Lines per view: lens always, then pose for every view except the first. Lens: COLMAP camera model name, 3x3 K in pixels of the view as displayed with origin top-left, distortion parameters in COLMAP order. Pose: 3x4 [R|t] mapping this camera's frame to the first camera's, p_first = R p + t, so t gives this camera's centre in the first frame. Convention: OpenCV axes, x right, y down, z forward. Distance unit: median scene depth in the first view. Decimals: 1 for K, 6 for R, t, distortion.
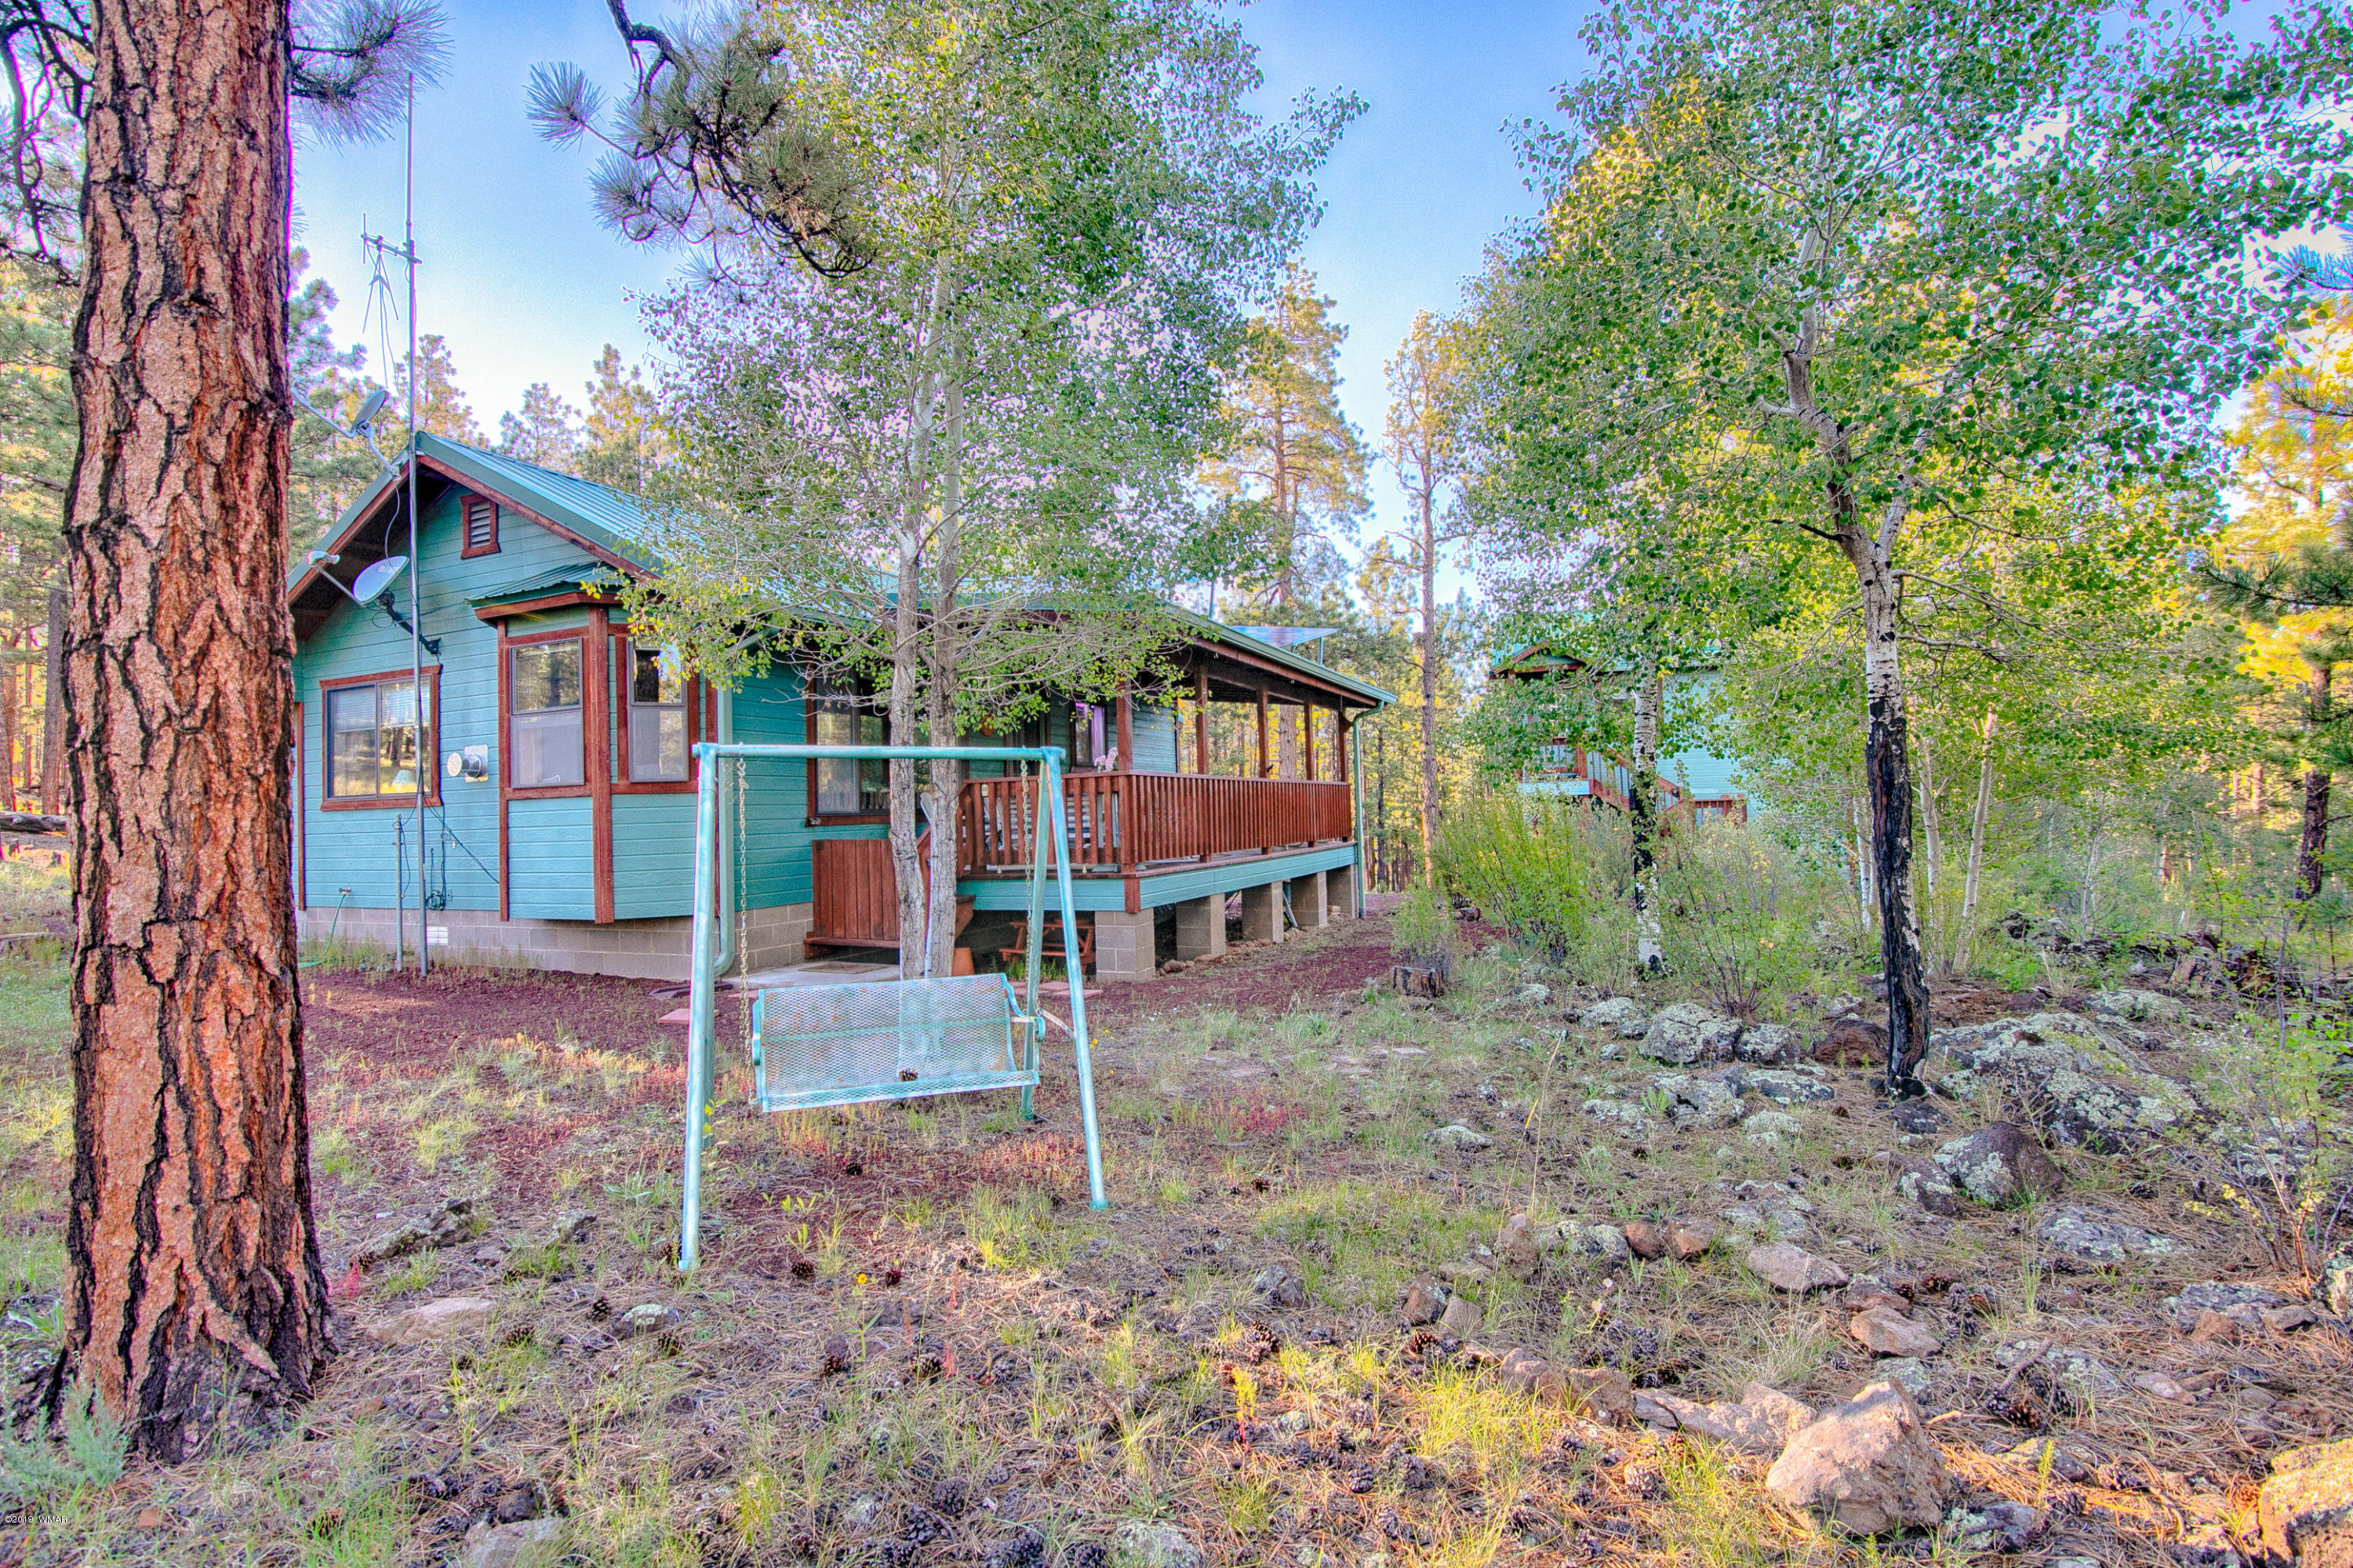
lens RADIAL K [[1098.7, 0, 1169.3], [0, 1098.7, 791.5], [0, 0, 1]] dist [-0.002234, 0.000760]
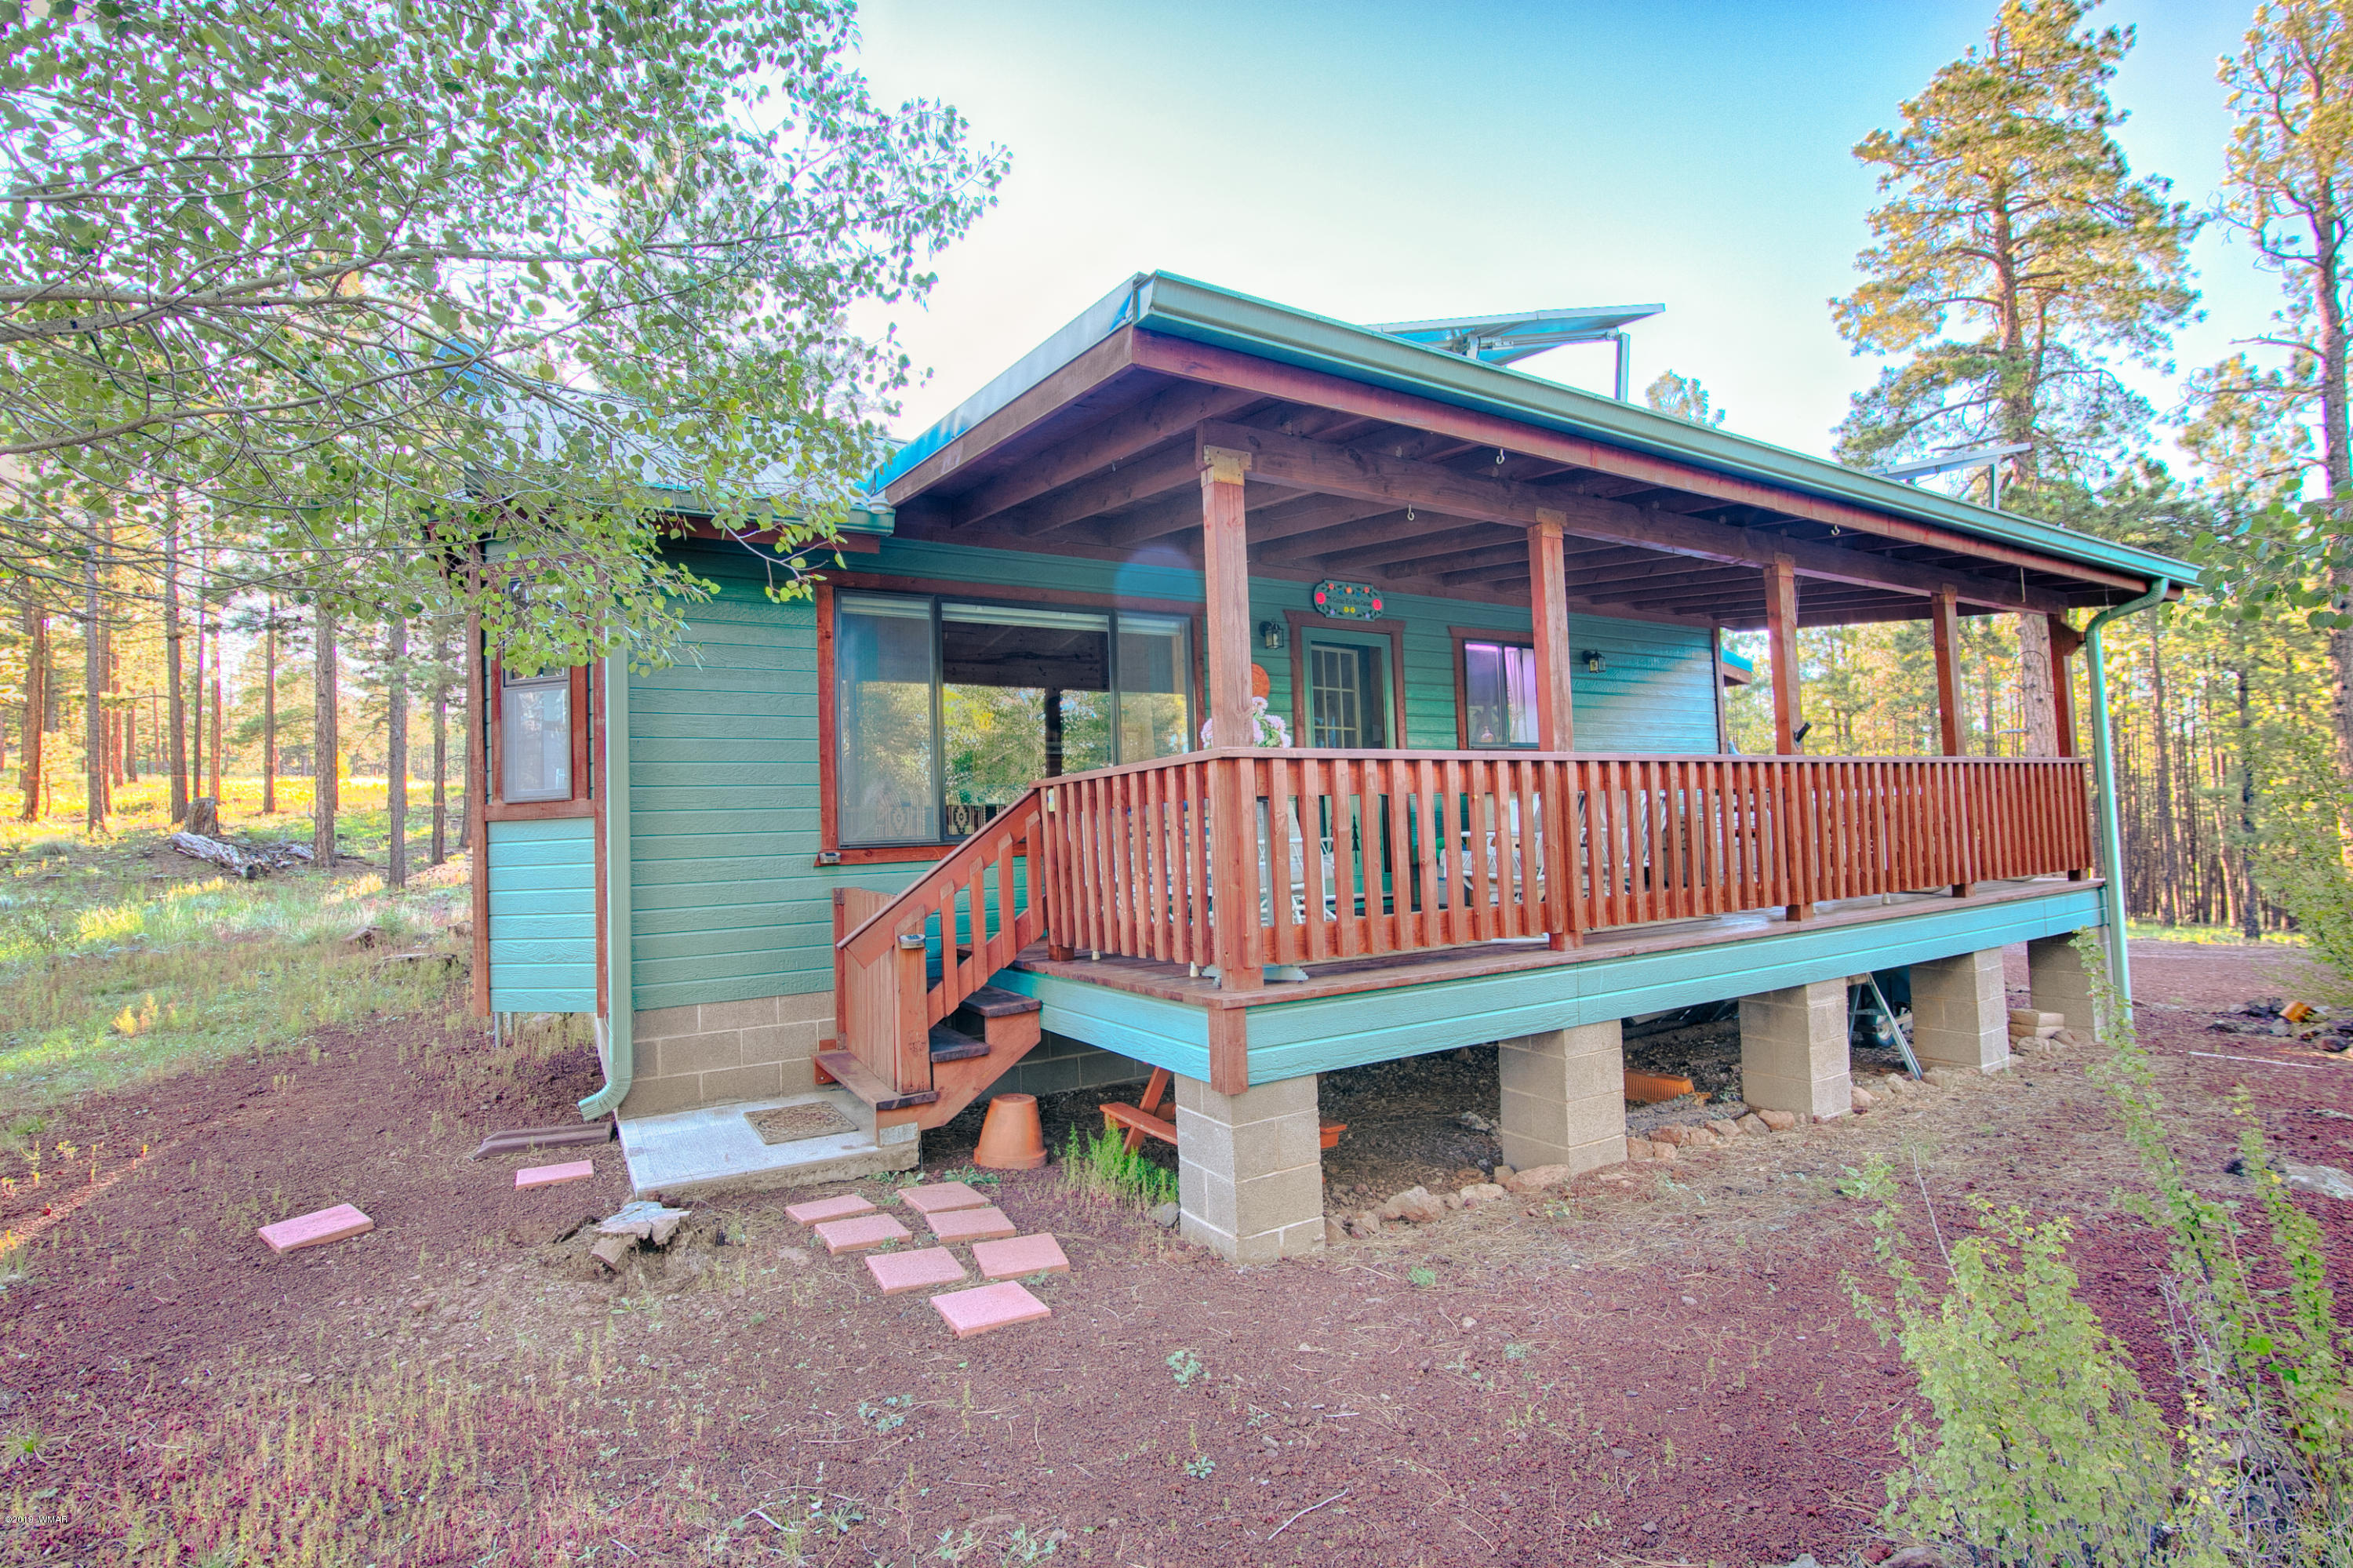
lens RADIAL K [[1098.7, 0, 1185.4], [0, 1098.7, 781.0], [0, 0, 1]] dist [-0.002234, 0.000760]
pose [[0.827667, -0.032374, -0.560284, 0.052286], [0.026869, 0.999476, -0.018060, 0.000213], [0.560575, -0.000107, 0.828103, 0.184439]]
